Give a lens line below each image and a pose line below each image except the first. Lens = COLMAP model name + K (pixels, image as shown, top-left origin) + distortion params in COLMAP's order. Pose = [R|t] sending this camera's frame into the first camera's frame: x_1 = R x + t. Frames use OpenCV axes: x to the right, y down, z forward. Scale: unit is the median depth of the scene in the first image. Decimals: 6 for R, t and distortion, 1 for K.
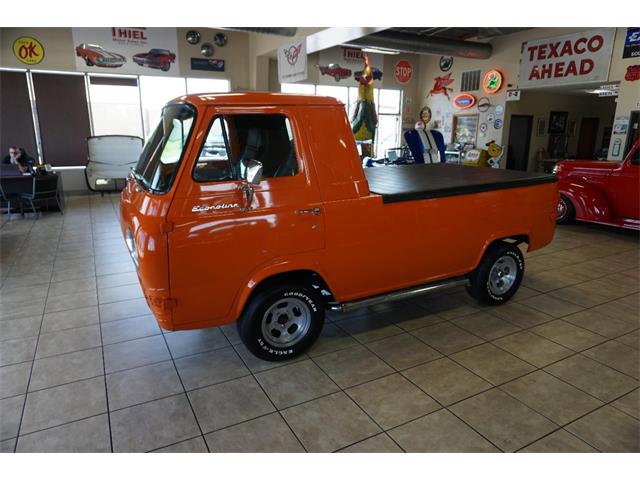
lens RADIAL K [[416.4, 0, 318.9], [0, 416.4, 237.6], [0, 0, 1]] dist [-0.044322, 0.021510]
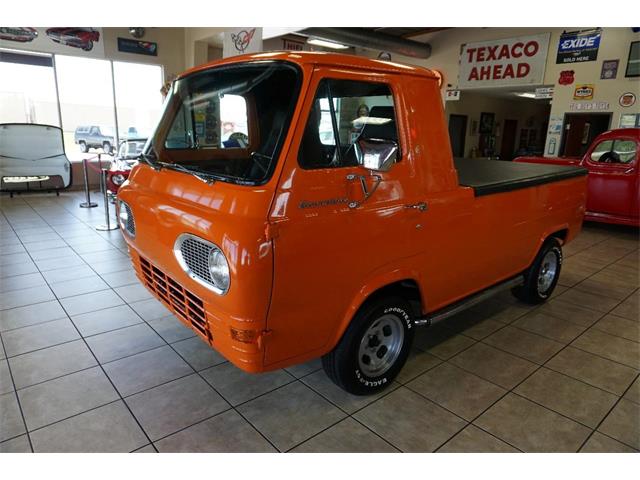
lens RADIAL K [[416.4, 0, 318.4], [0, 416.4, 238.0], [0, 0, 1]] dist [-0.044322, 0.021510]
pose [[0.976534, -0.031856, 0.212994, -0.103705], [0.031586, 0.999490, 0.004674, -0.003172], [-0.213035, 0.002163, 0.977042, 0.068865]]
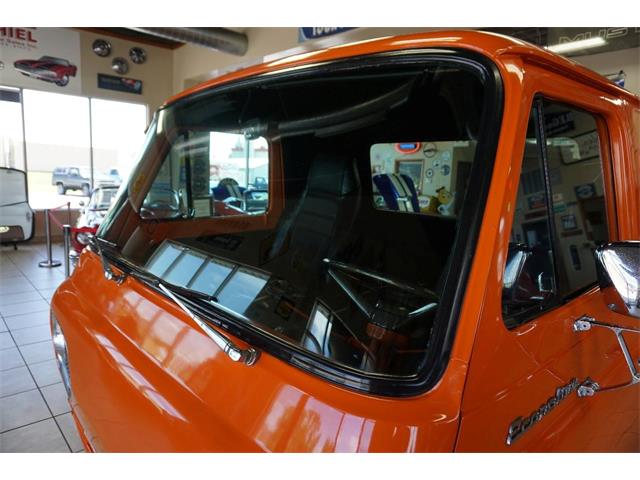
lens RADIAL K [[416.4, 0, 321.8], [0, 416.4, 240.6], [0, 0, 1]] dist [-0.044322, 0.021510]
pose [[0.965353, -0.006789, 0.260859, -0.115729], [0.030788, 0.995642, -0.088027, -0.041268], [-0.259124, 0.093009, 0.961355, 0.186279]]
